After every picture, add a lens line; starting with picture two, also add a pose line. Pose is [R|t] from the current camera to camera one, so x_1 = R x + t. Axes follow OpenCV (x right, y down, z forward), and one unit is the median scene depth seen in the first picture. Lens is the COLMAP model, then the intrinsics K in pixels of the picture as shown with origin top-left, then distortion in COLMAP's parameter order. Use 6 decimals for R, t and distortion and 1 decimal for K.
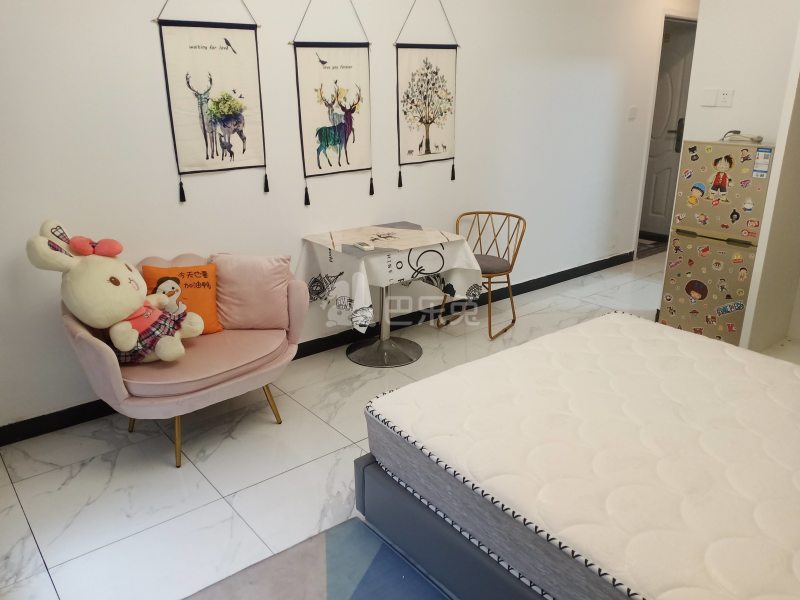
lens RADIAL K [[637.3, 0, 395.9], [0, 637.3, 301.3], [0, 0, 1]] dist [0.102860, -0.167093]
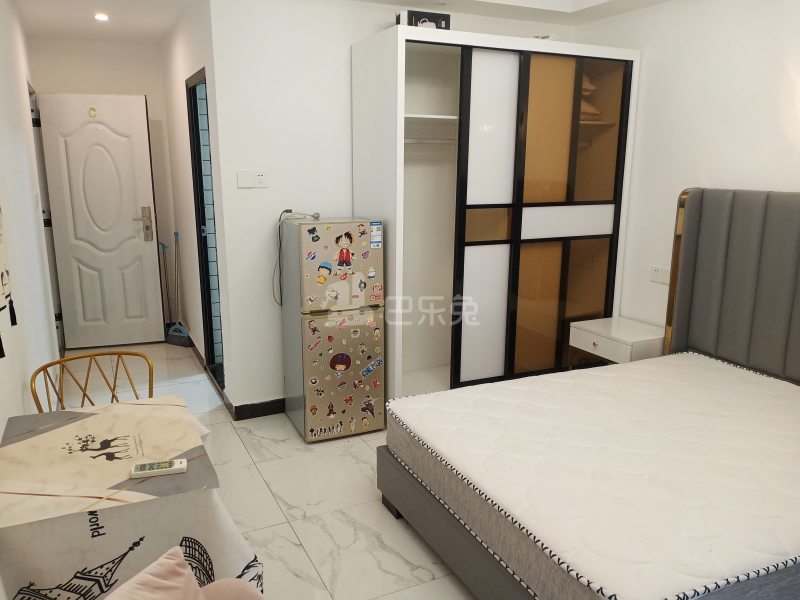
lens RADIAL K [[637.3, 0, 395.9], [0, 637.3, 301.3], [0, 0, 1]] dist [0.102860, -0.167093]
pose [[0.228825, -0.206316, 0.951353, -0.475024], [0.310798, 0.941619, 0.129450, -0.221223], [-0.922520, 0.266058, 0.279588, 0.637718]]
